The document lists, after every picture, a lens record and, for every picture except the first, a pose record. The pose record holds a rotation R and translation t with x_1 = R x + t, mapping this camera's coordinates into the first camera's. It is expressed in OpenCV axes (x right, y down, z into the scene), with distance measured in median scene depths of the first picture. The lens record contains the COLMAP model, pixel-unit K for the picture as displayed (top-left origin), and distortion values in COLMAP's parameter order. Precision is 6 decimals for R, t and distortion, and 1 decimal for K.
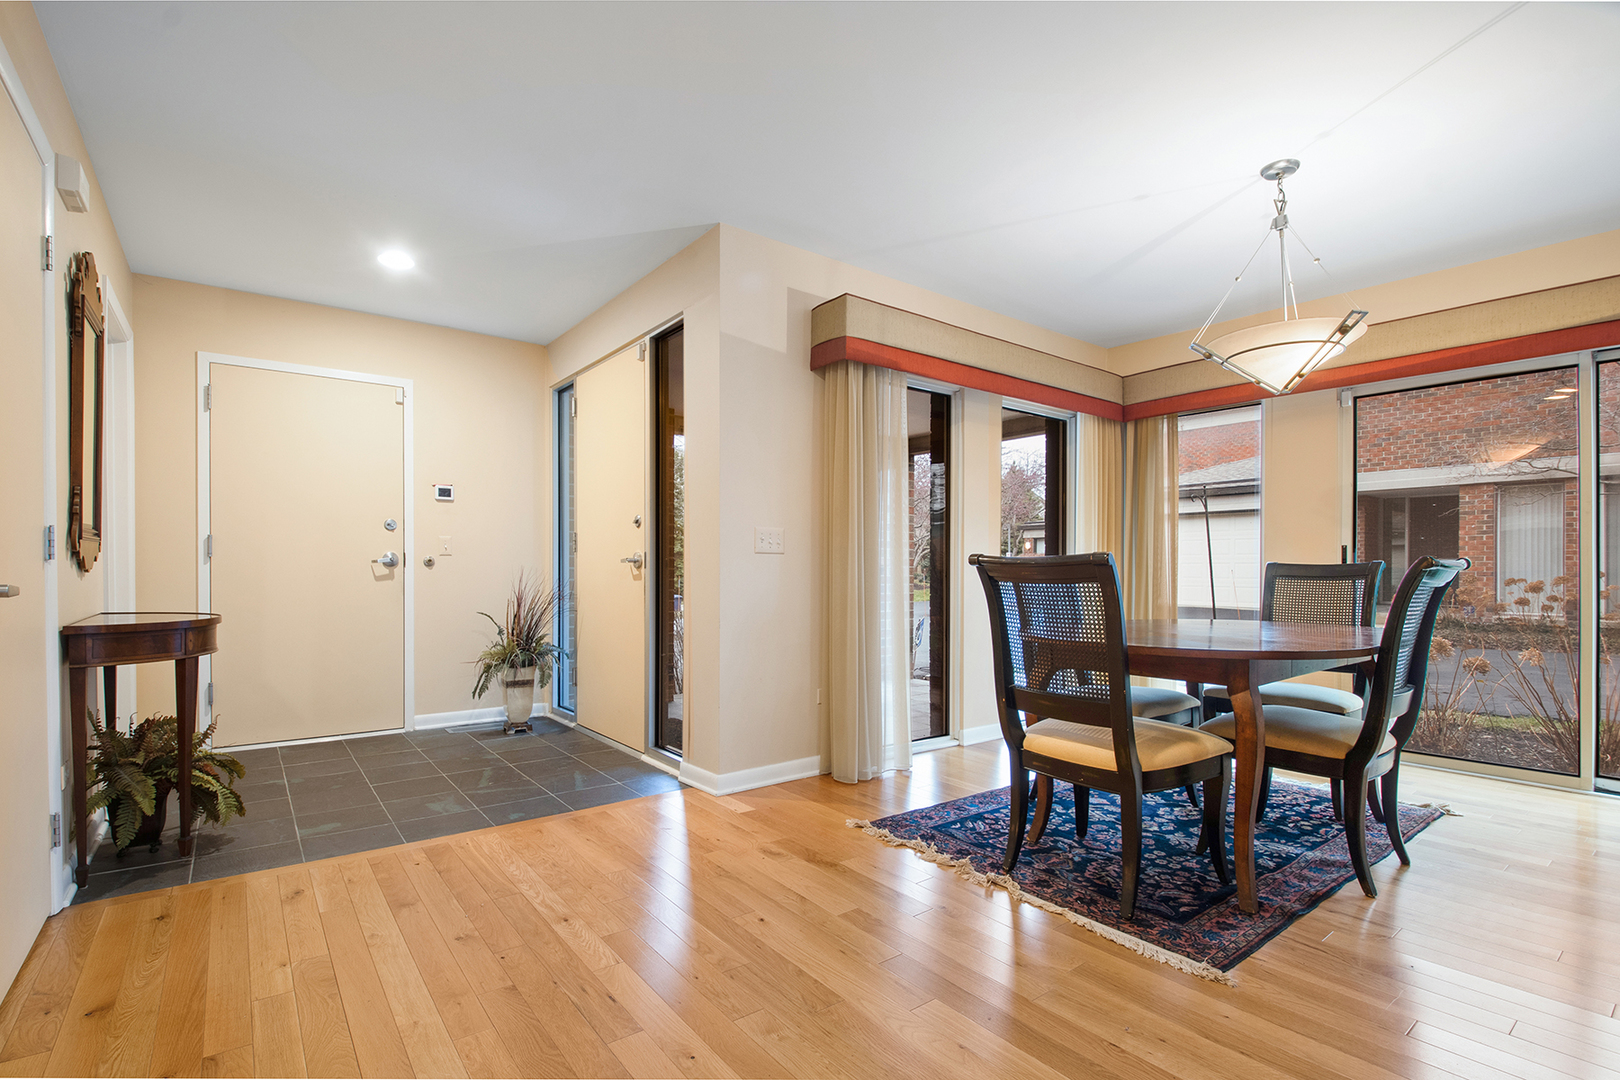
lens RADIAL K [[755.1, 0, 810.0], [0, 755.1, 540.0], [0, 0, 1]] dist [-0.000863, 0.000062]
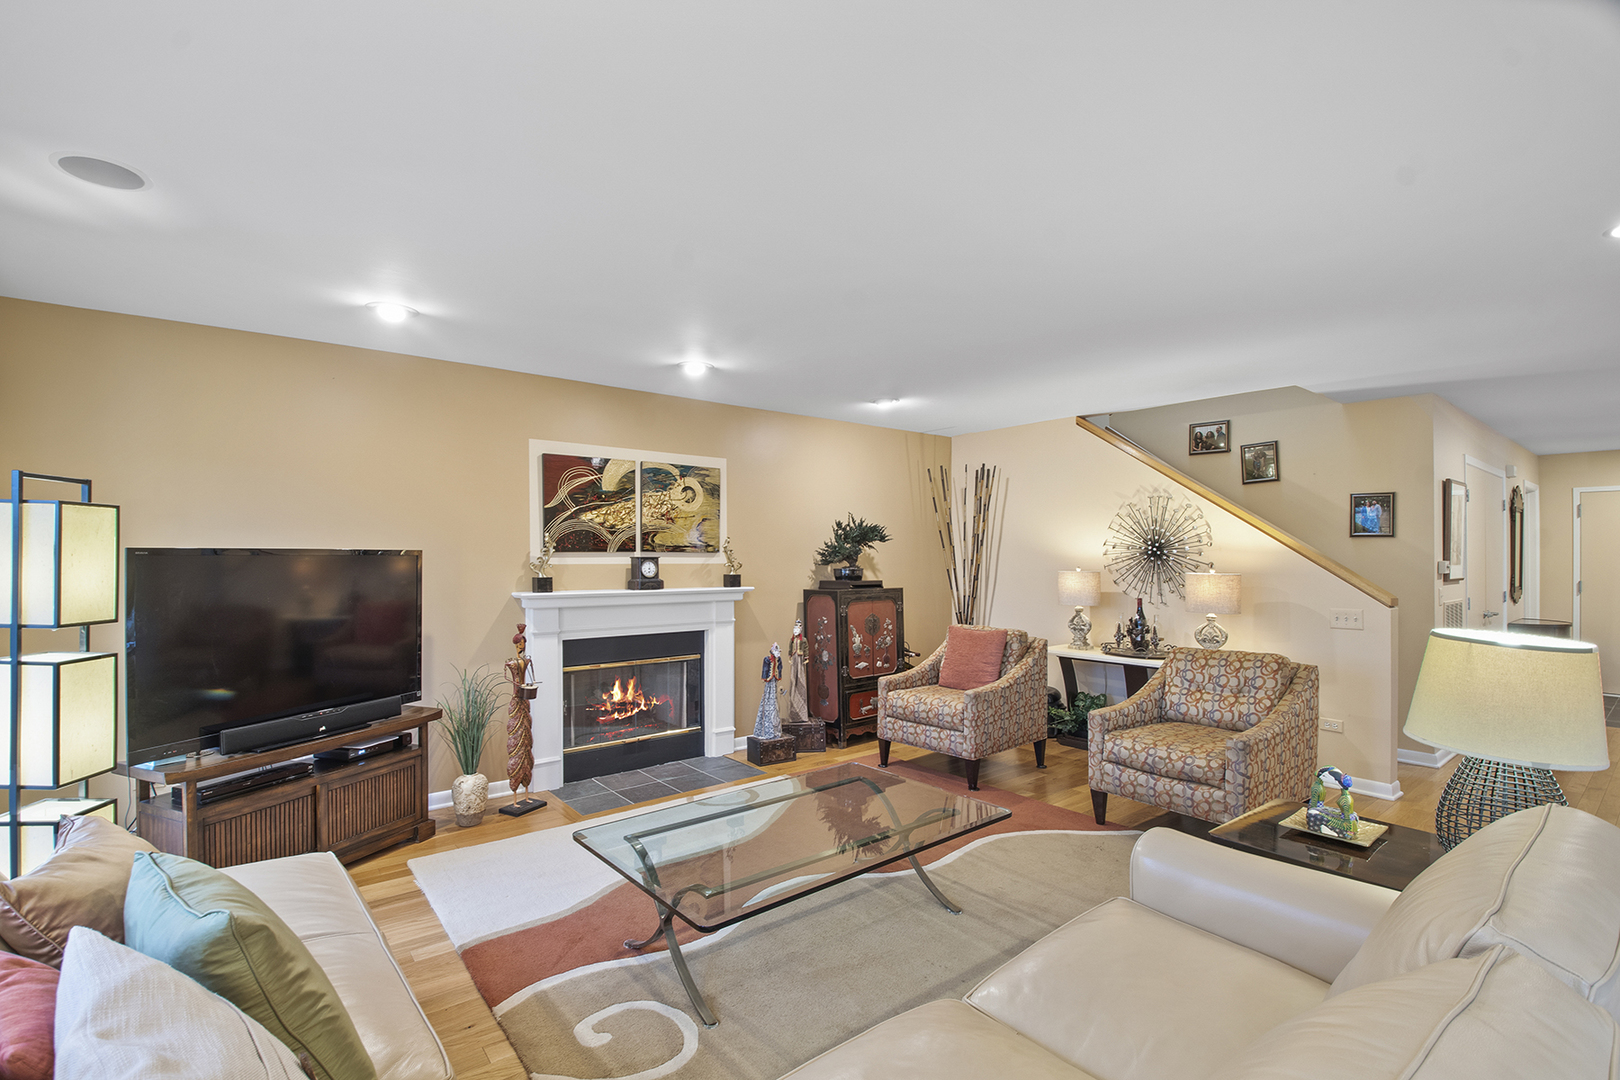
lens RADIAL K [[755.1, 0, 810.0], [0, 755.1, 540.0], [0, 0, 1]] dist [-0.000863, 0.000062]
pose [[0.035584, -0.009644, -0.999320, 1.127809], [0.023758, 0.999679, -0.008801, -0.143434], [0.999084, -0.023429, 0.035802, -1.109940]]
